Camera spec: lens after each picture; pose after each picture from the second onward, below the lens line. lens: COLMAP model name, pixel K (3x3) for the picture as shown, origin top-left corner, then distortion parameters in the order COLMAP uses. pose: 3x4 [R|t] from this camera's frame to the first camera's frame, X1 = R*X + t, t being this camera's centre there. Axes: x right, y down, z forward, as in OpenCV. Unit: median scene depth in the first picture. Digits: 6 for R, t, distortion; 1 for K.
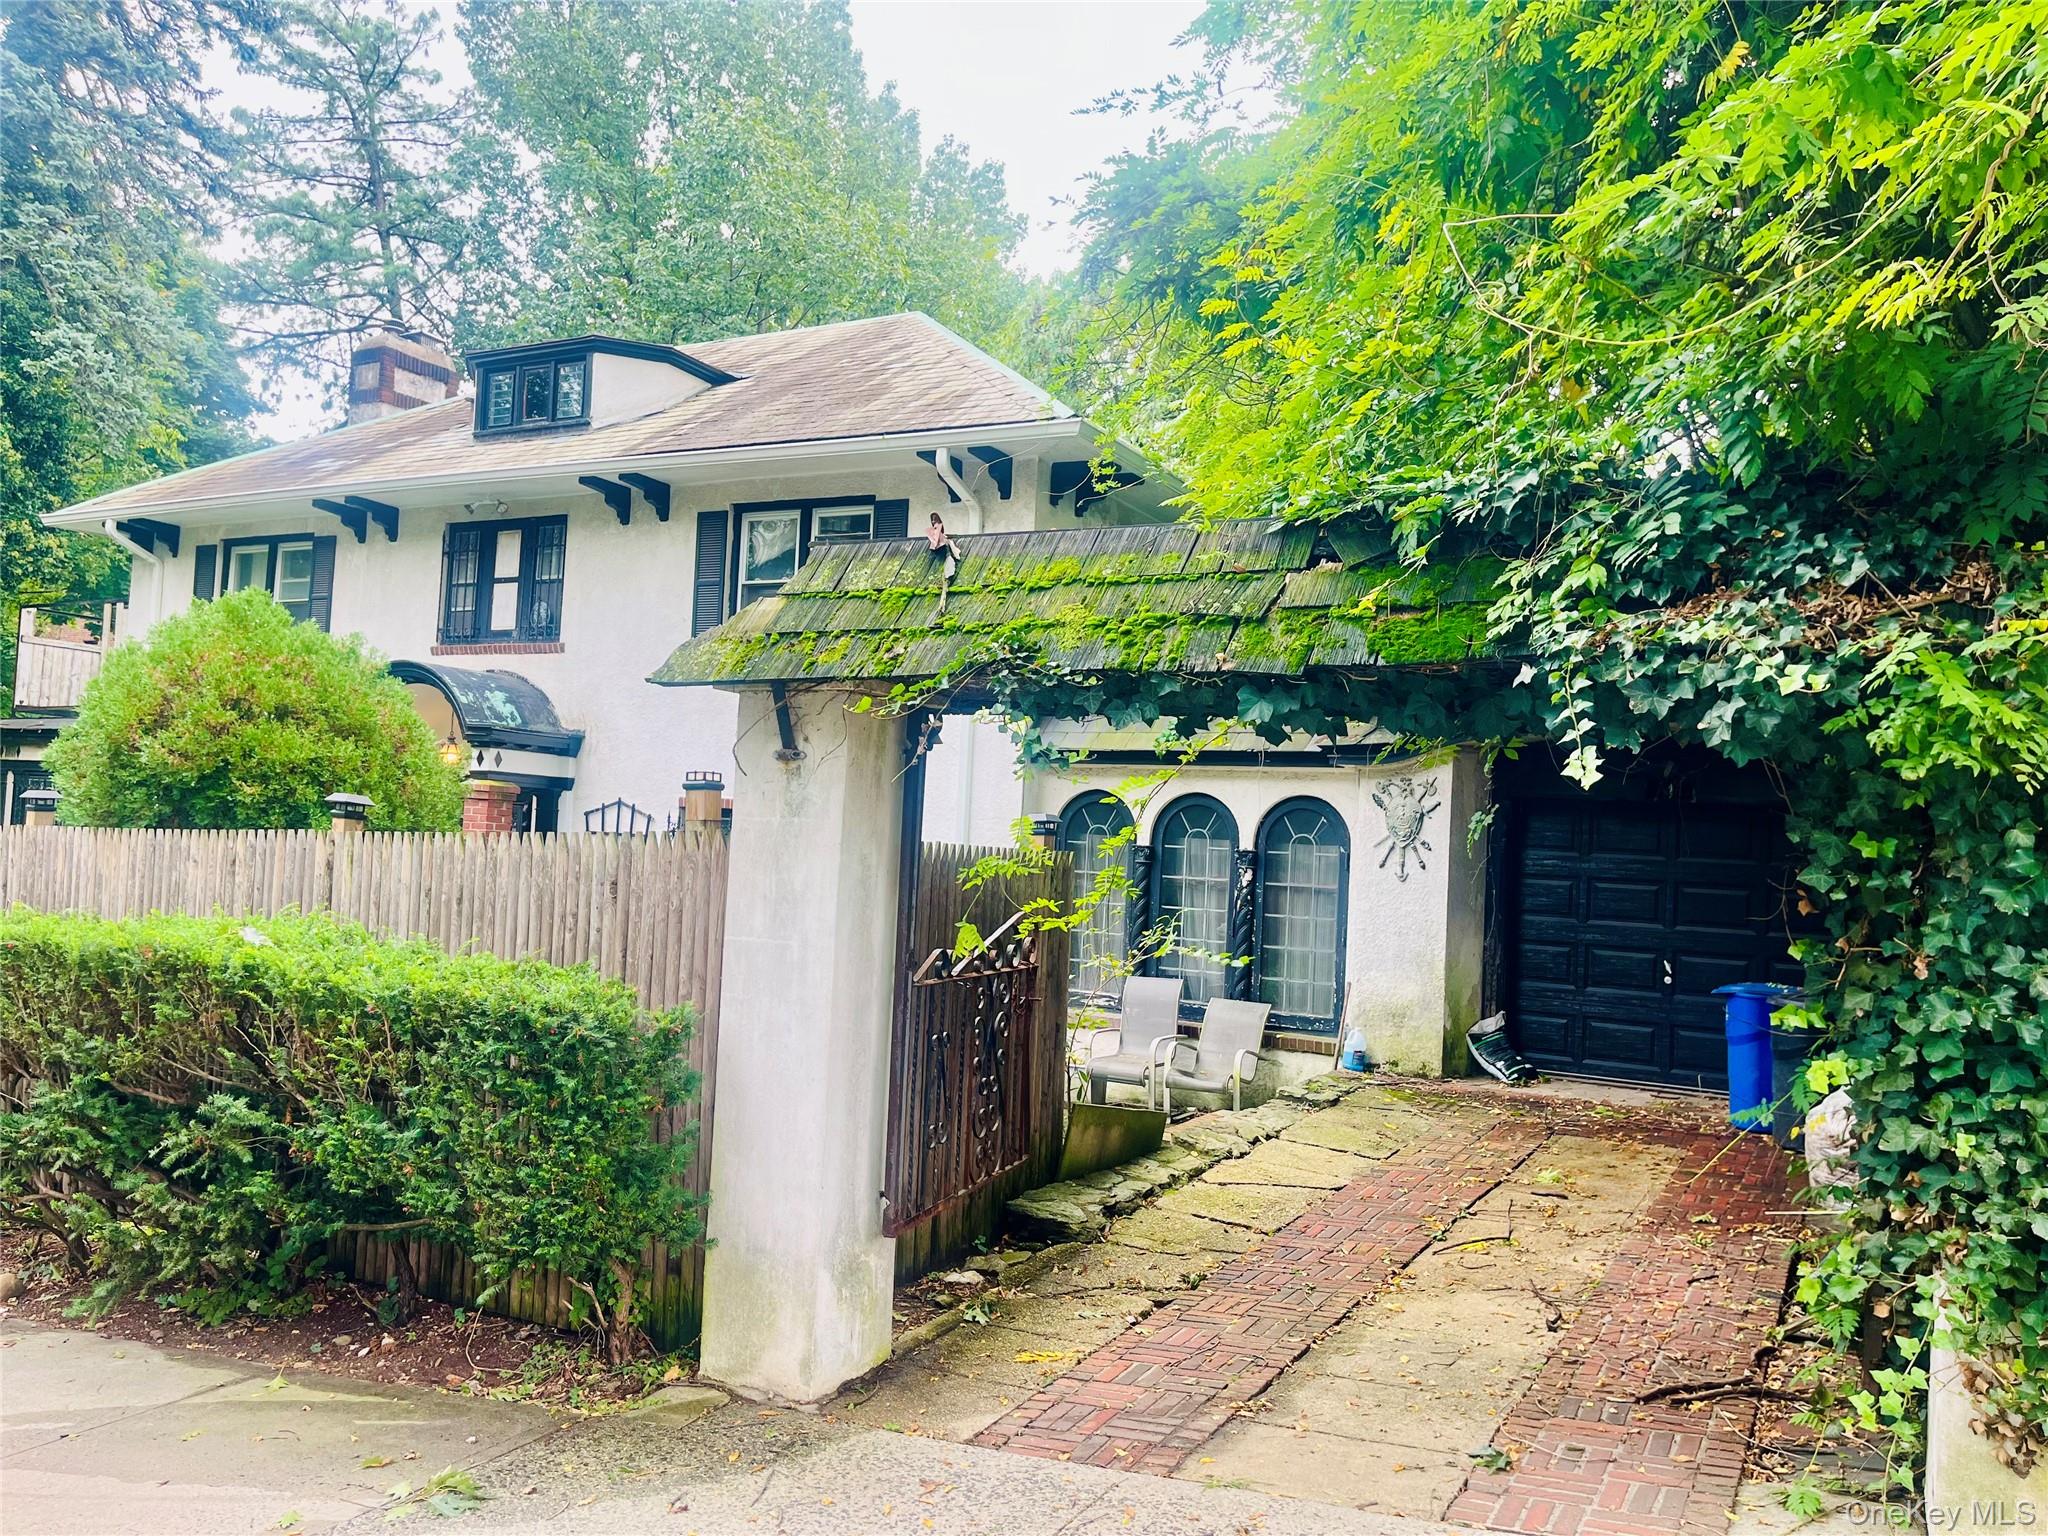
lens RADIAL K [[1530.9, 0, 1010.4], [0, 1530.9, 763.7], [0, 0, 1]] dist [0.058010, -0.071385]
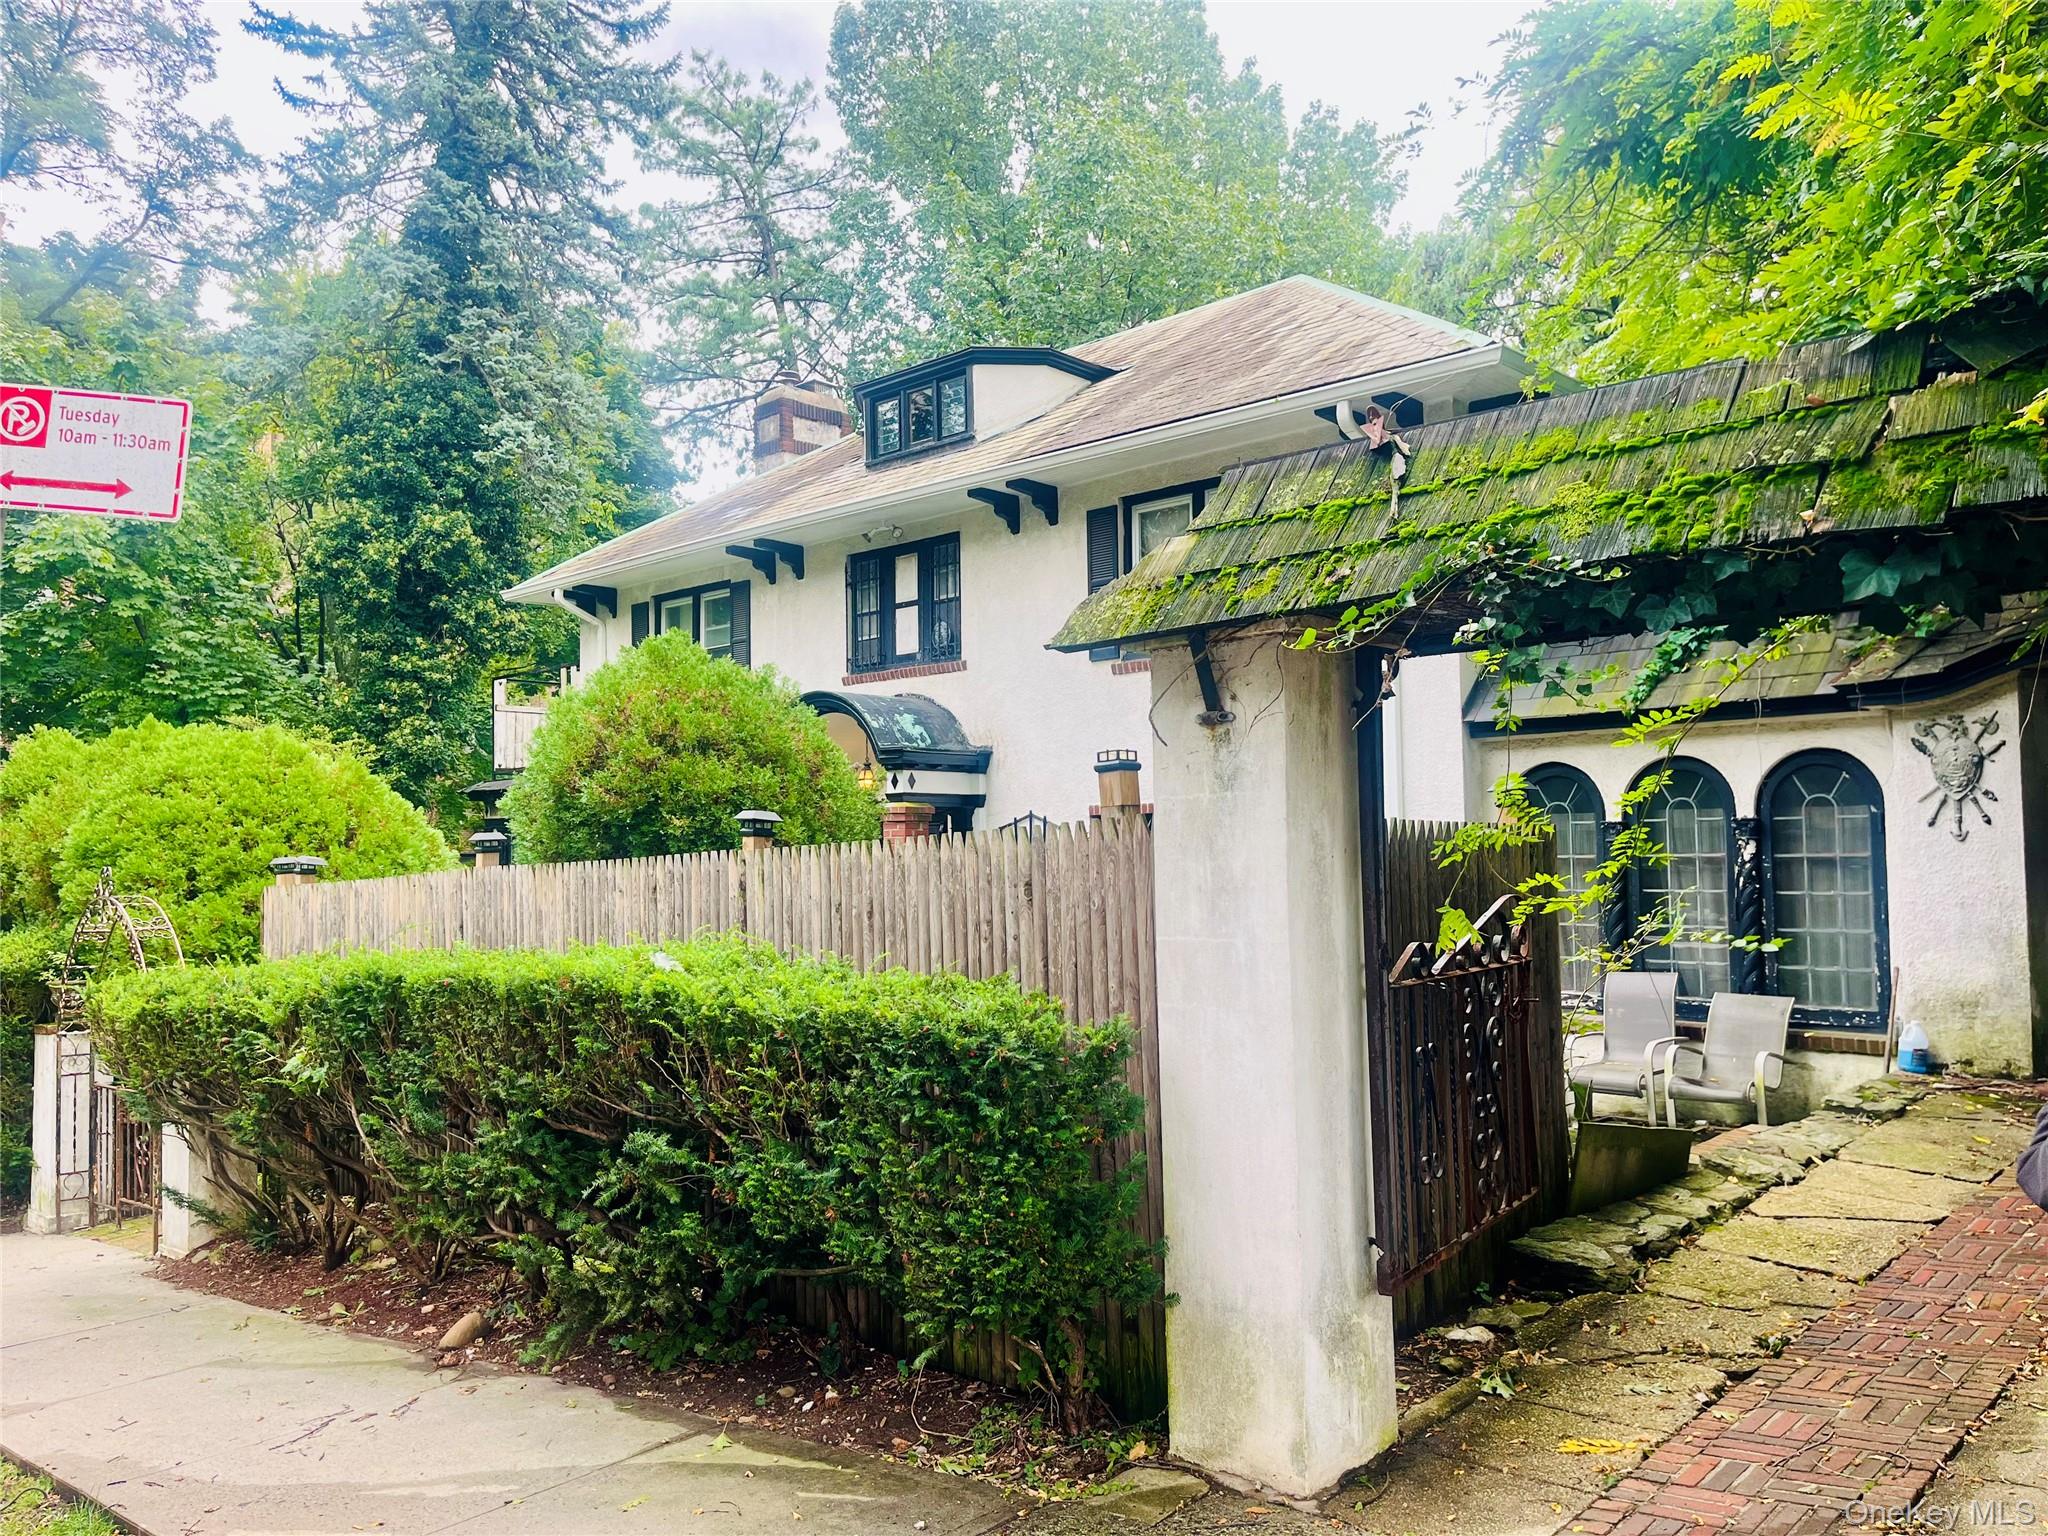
lens RADIAL K [[1530.9, 0, 1016.5], [0, 1530.9, 780.0], [0, 0, 1]] dist [0.058010, -0.071385]
pose [[0.963997, -0.075426, -0.254990, -0.028025], [0.076037, 0.997077, -0.007478, 0.019200], [0.254809, -0.012180, 0.966915, 0.118251]]
